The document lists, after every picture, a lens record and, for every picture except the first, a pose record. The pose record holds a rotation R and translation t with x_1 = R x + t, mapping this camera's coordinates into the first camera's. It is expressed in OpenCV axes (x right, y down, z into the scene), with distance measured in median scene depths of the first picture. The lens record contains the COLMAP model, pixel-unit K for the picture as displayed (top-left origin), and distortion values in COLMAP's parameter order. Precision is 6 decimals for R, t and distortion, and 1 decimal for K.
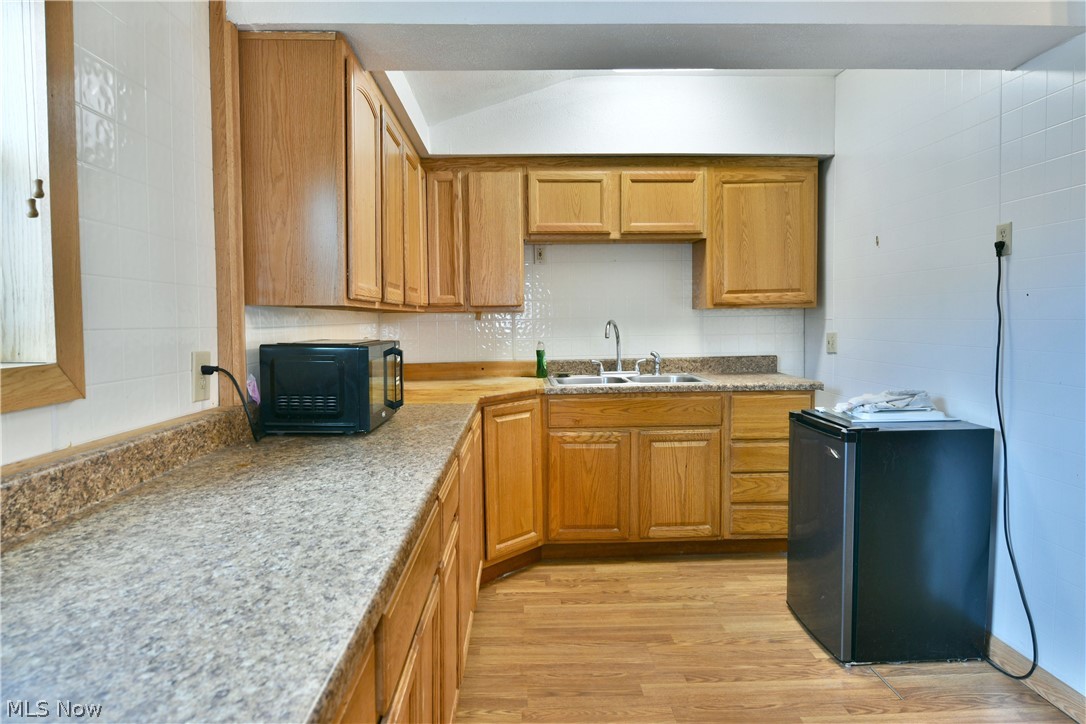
lens RADIAL K [[655.5, 0, 539.5], [0, 655.5, 359.9], [0, 0, 1]] dist [-0.012054, -0.006062]
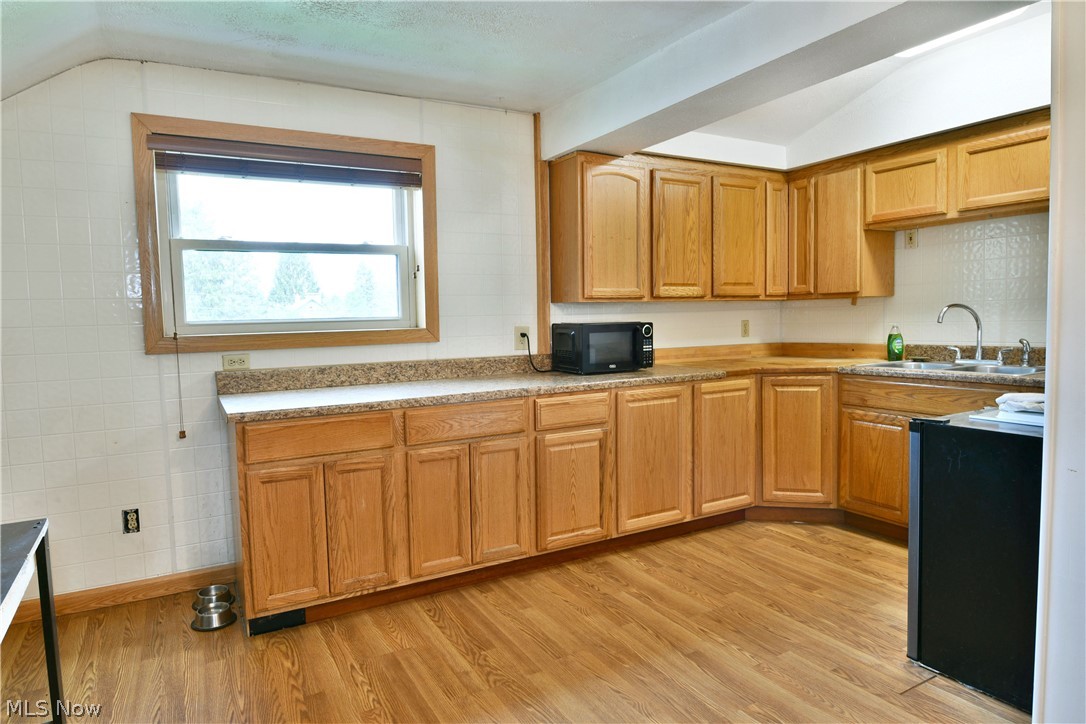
lens RADIAL K [[655.5, 0, 539.5], [0, 655.5, 359.9], [0, 0, 1]] dist [-0.012054, -0.006062]
pose [[0.465847, 0.060228, -0.882813, 0.742364], [-0.036063, 0.998144, 0.049067, -0.005314], [0.884130, 0.008979, 0.467154, 0.037702]]
